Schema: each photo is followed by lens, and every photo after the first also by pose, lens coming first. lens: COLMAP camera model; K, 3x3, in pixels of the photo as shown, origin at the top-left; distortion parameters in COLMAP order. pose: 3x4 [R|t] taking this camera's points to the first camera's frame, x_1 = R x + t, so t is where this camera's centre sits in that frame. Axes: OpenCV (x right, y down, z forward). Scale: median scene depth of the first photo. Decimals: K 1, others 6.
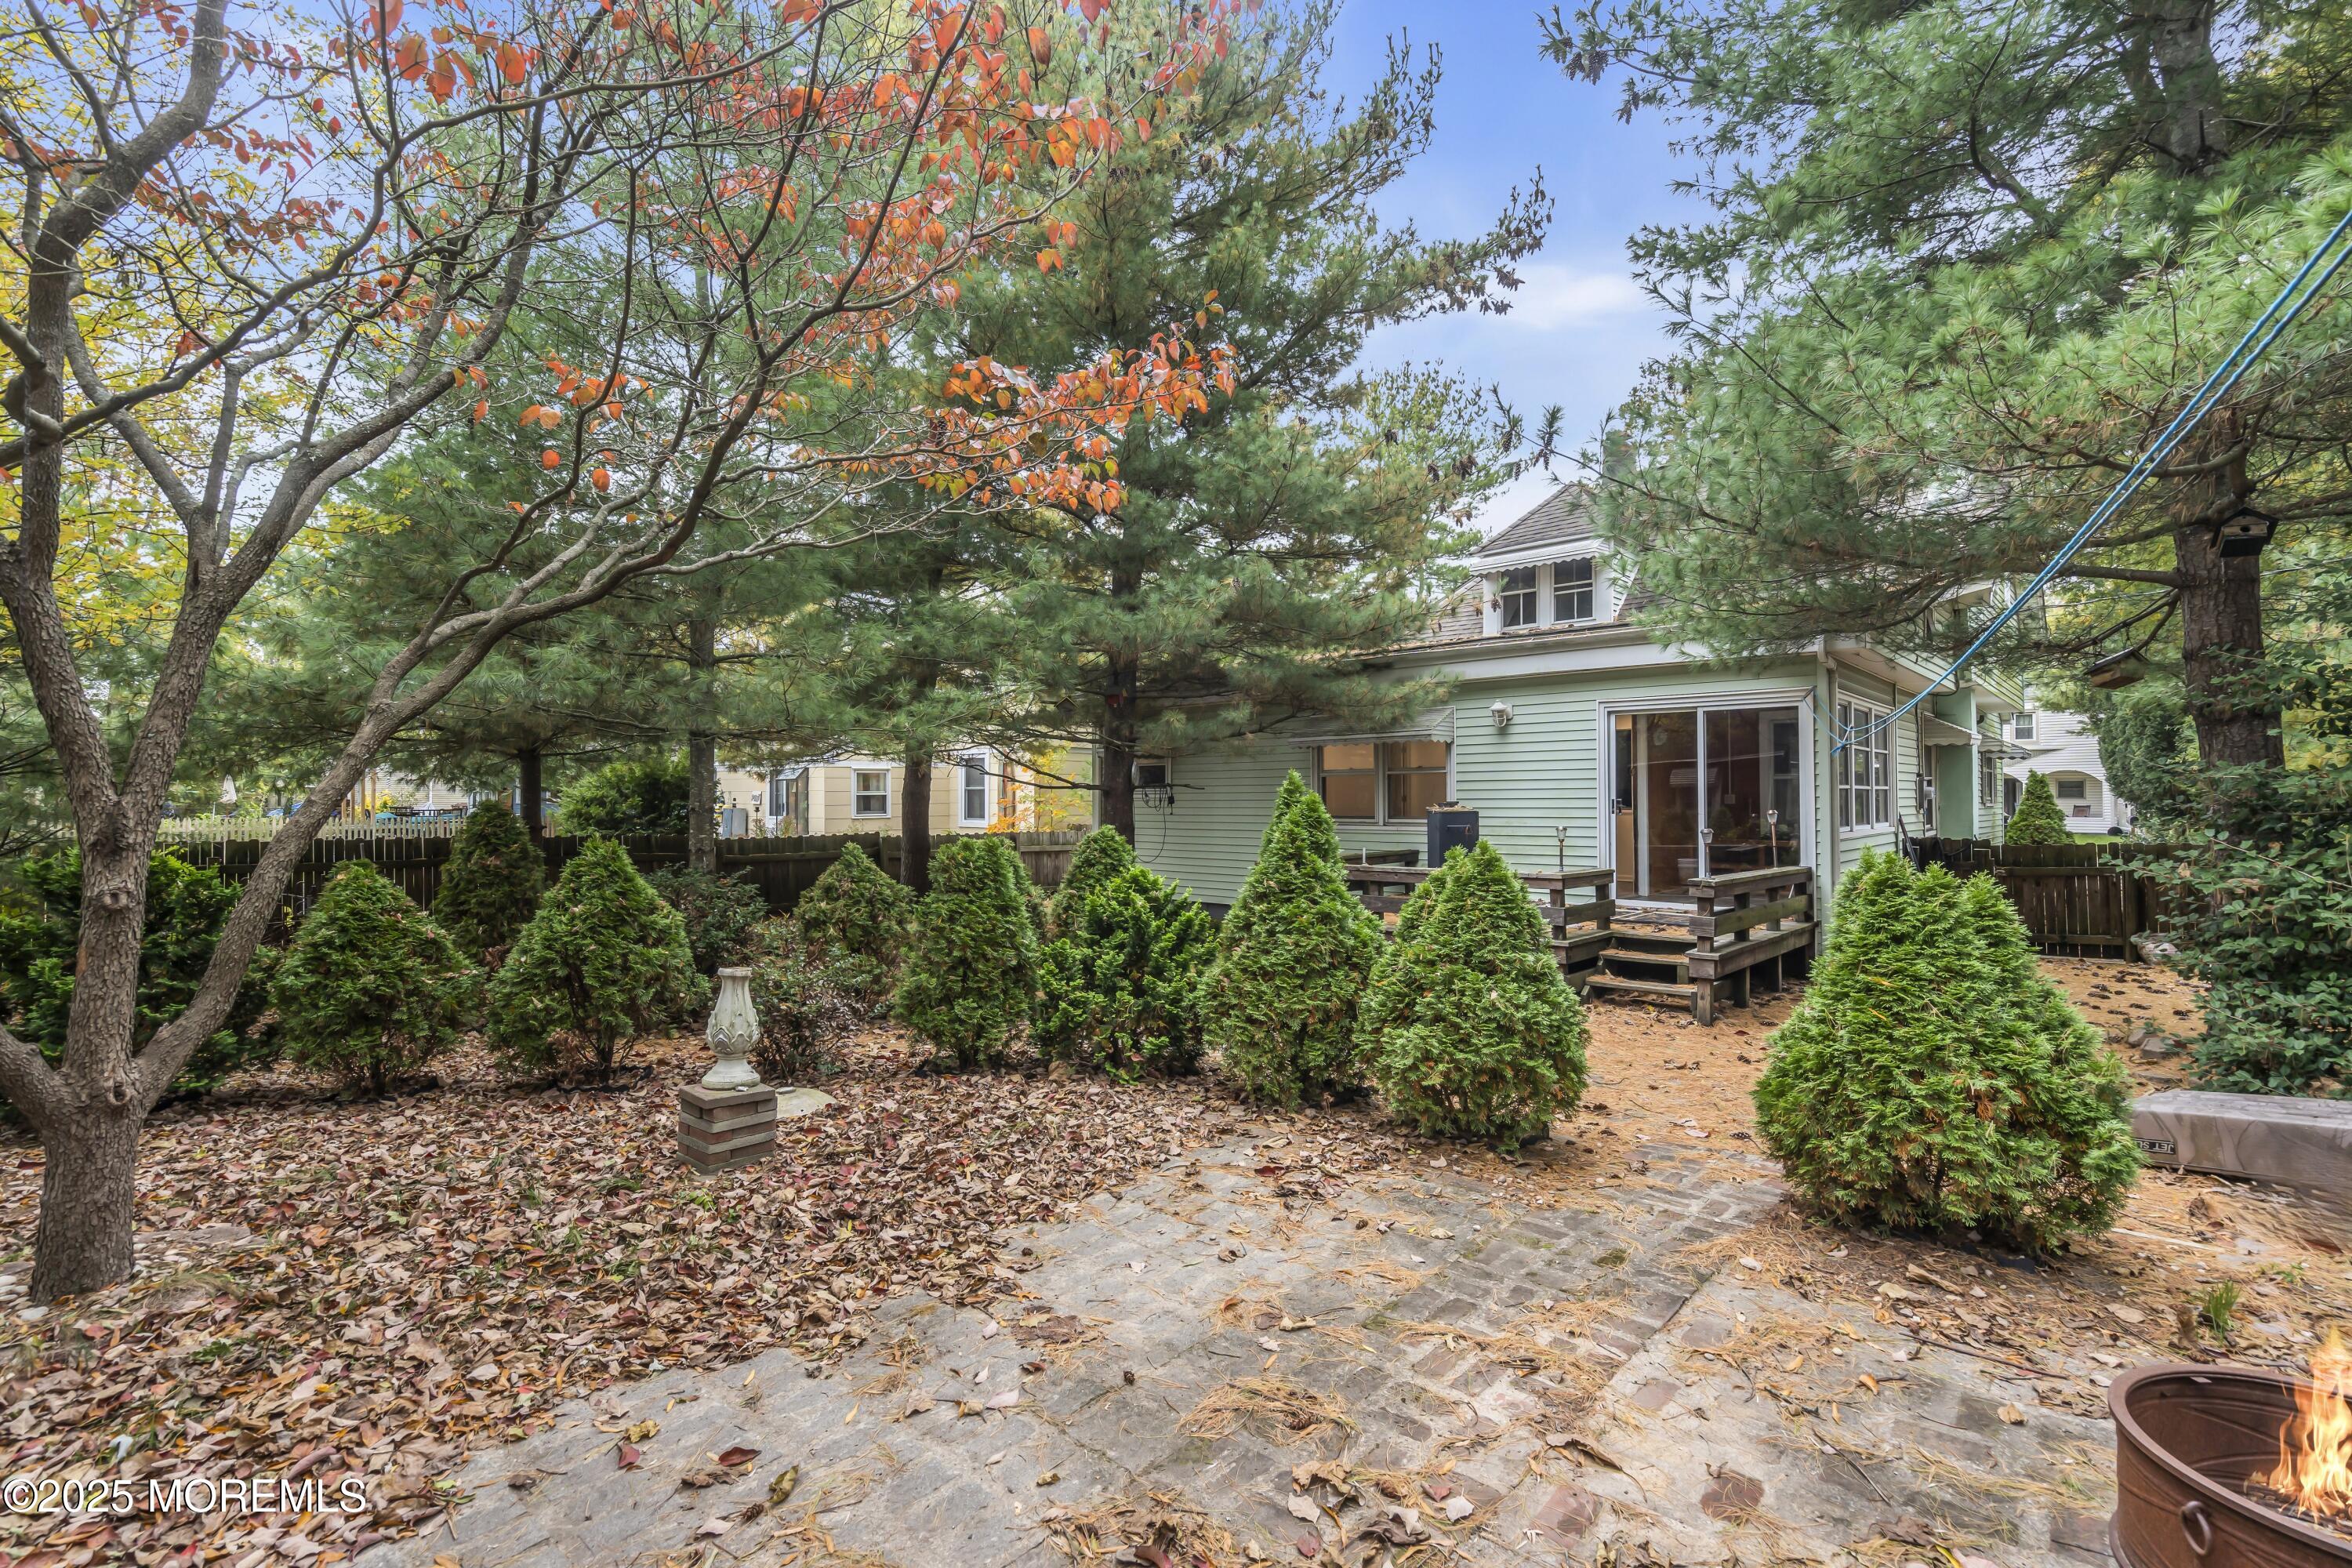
lens RADIAL K [[1047.5, 0, 1174.9], [0, 1047.5, 785.3], [0, 0, 1]] dist [-0.001339, 0.000600]
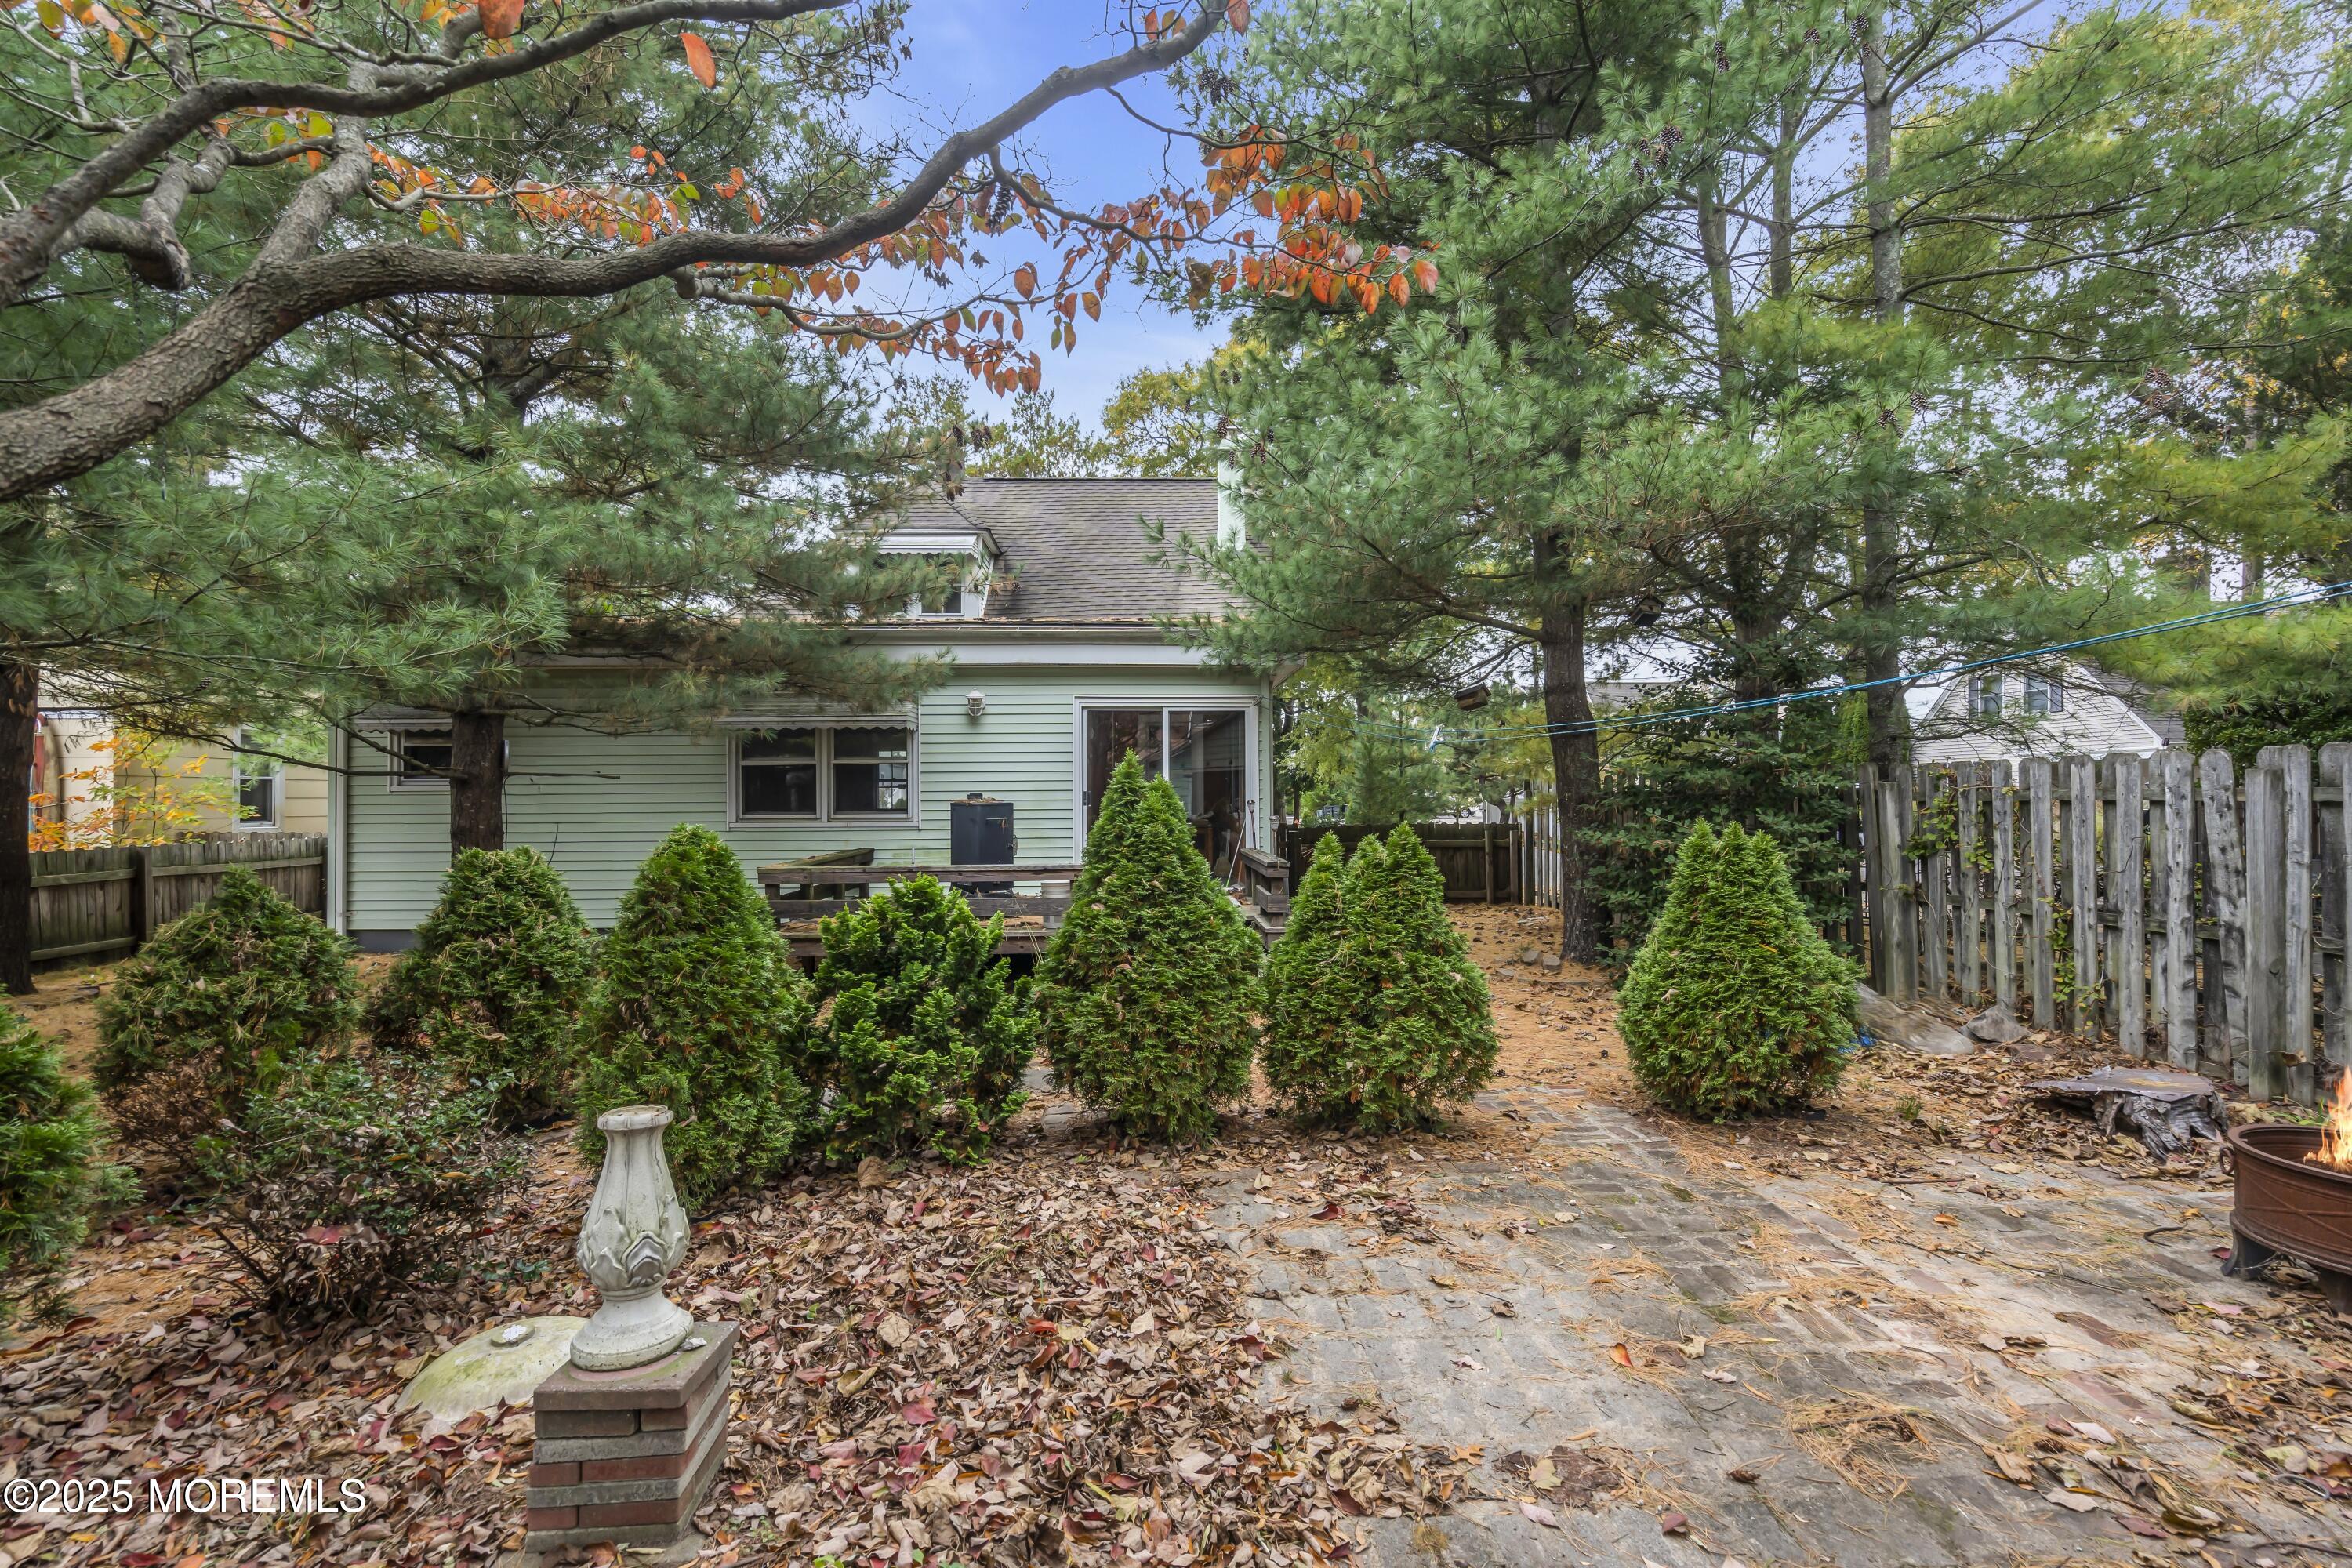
lens RADIAL K [[1047.5, 0, 1177.0], [0, 1047.5, 795.8], [0, 0, 1]] dist [-0.001339, 0.000600]
pose [[0.703670, -0.000802, 0.710526, -0.590237], [-0.008631, 0.999916, 0.009677, 0.016518], [-0.710474, -0.012942, 0.703604, 0.467292]]
